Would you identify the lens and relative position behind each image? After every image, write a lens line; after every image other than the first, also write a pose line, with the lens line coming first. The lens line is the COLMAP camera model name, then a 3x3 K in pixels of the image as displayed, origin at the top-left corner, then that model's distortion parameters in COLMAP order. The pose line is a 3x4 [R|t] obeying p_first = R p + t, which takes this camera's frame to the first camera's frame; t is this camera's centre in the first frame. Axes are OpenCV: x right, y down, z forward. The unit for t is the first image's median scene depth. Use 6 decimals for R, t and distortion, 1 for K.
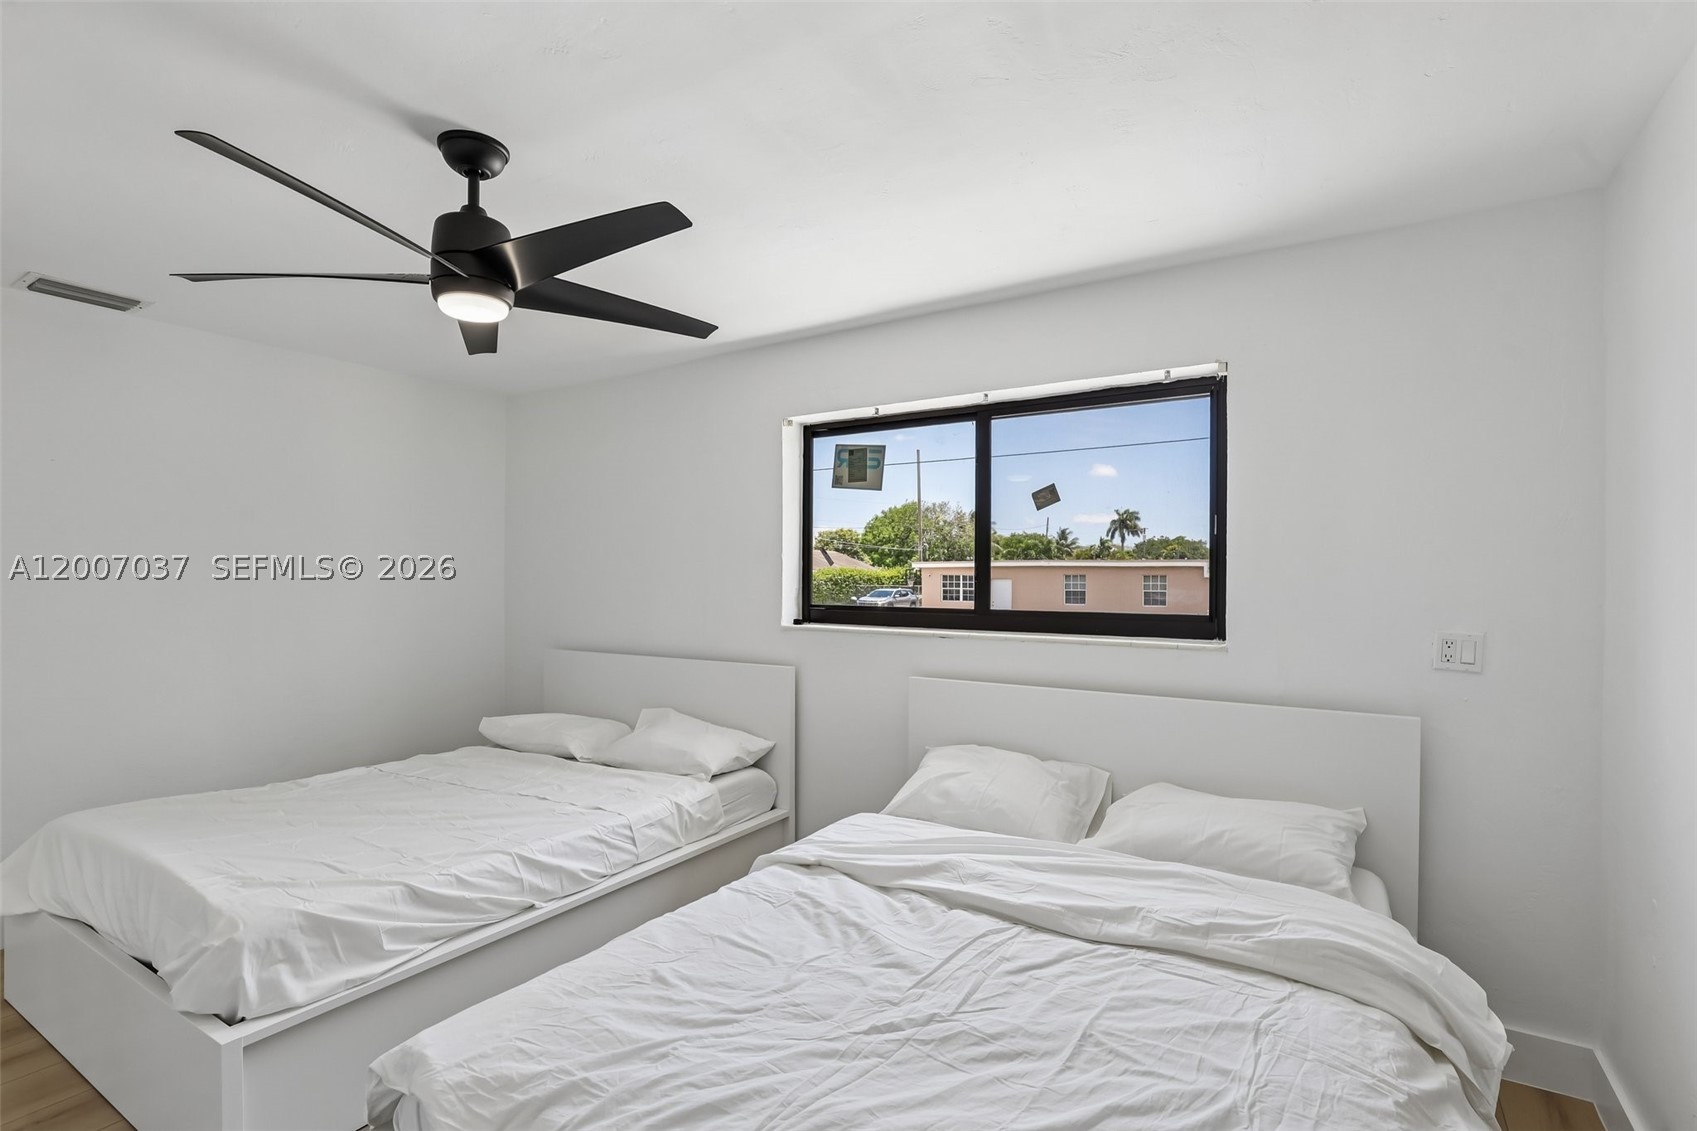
lens RADIAL K [[786.8, 0, 855.7], [0, 786.8, 576.2], [0, 0, 1]] dist [-0.019900, 0.006675]
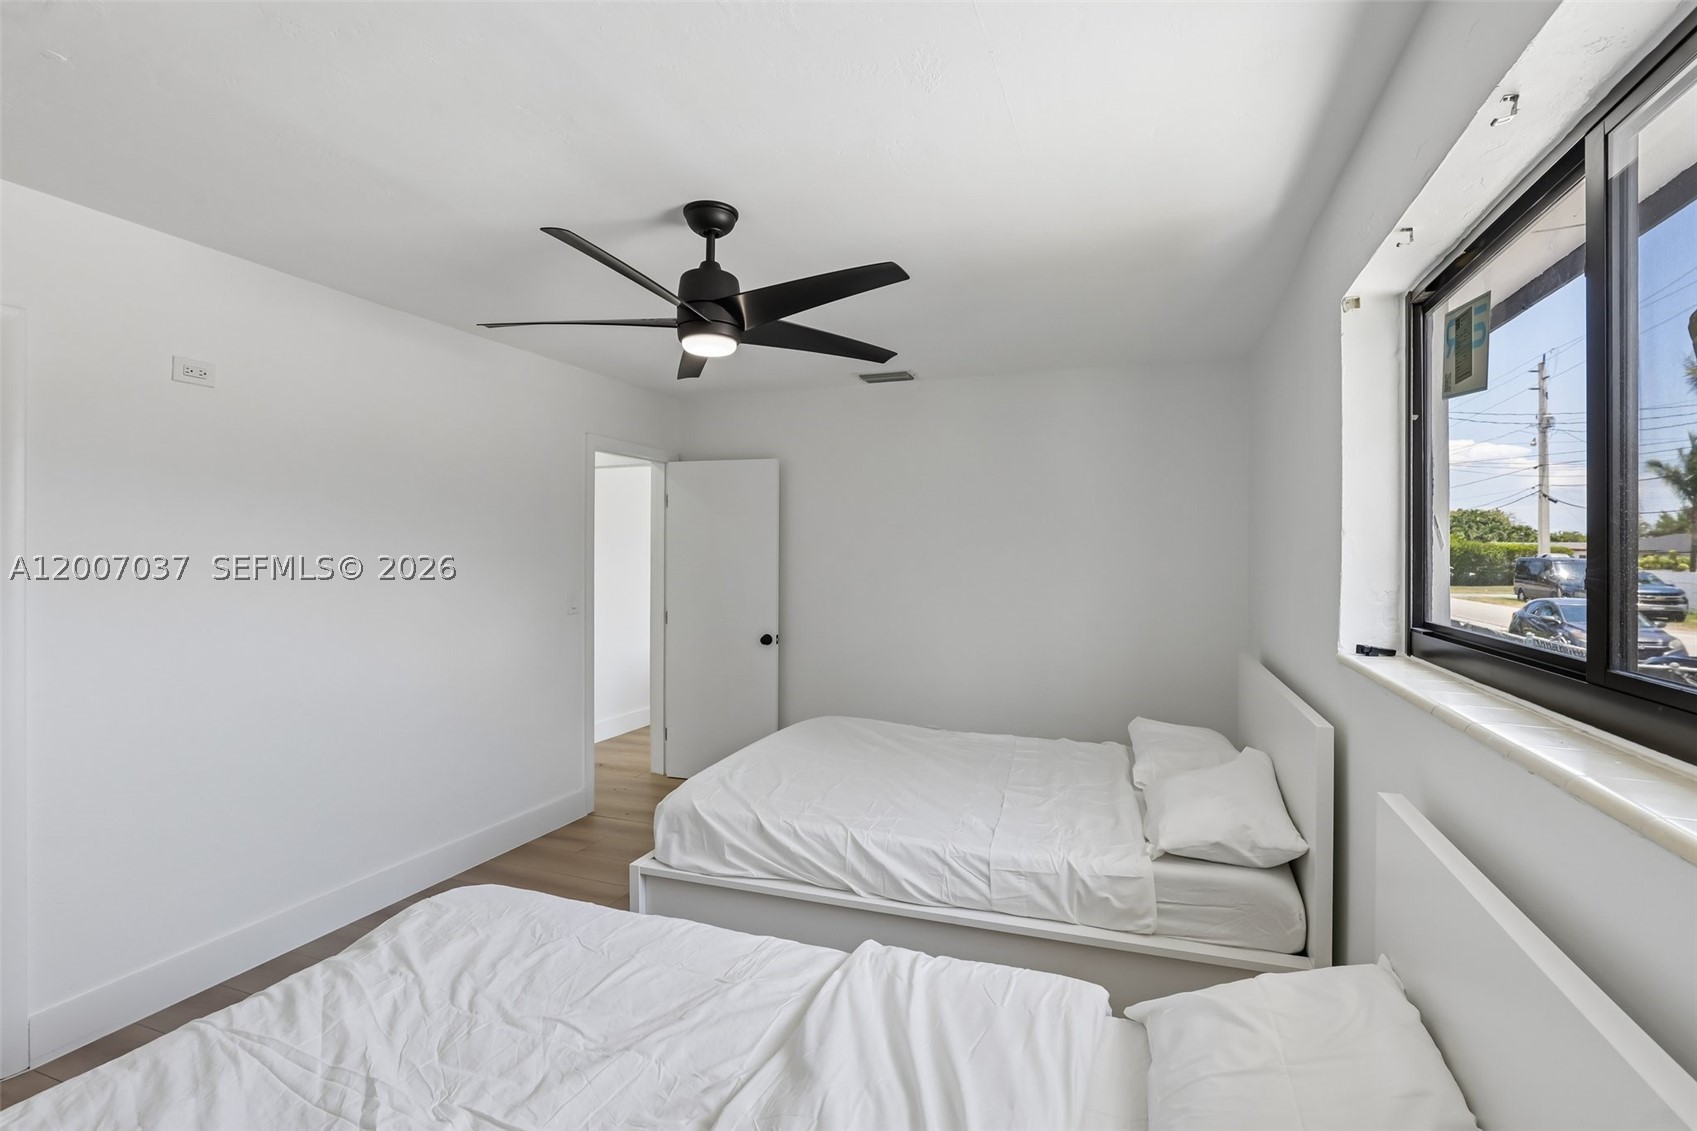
lens RADIAL K [[783.3, 0, 849.8], [0, 783.3, 559.7], [0, 0, 1]] dist [-0.007160, -0.000211]
pose [[0.215714, 0.004124, -0.976448, 0.537931], [0.001328, 0.999989, 0.004517, -0.014241], [0.976456, -0.002271, 0.215706, 0.711804]]
